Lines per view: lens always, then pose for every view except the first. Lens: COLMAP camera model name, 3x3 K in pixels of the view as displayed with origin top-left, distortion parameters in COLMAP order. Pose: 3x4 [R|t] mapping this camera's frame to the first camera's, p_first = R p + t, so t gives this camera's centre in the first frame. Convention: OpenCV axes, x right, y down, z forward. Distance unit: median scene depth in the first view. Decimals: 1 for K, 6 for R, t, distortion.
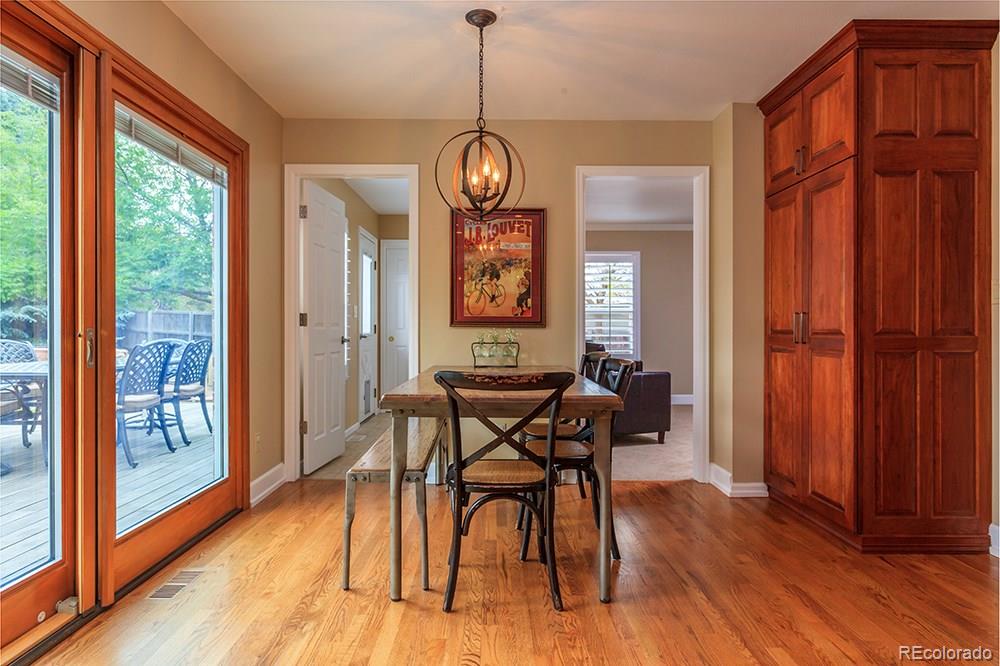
lens RADIAL K [[596.3, 0, 494.0], [0, 596.3, 326.9], [0, 0, 1]] dist [-0.000941, -0.000252]
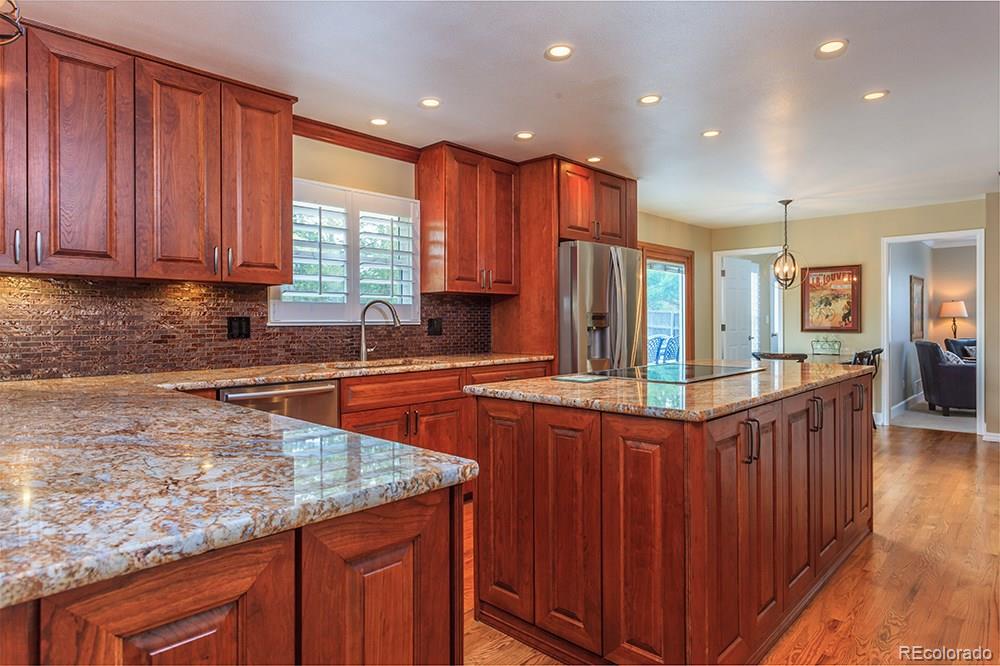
lens RADIAL K [[596.3, 0, 494.0], [0, 596.3, 326.9], [0, 0, 1]] dist [-0.000941, -0.000252]
pose [[0.723390, 0.003036, -0.690433, 0.512617], [0.005786, 0.999929, 0.010460, -0.041095], [0.690415, -0.011562, 0.723321, -0.992422]]
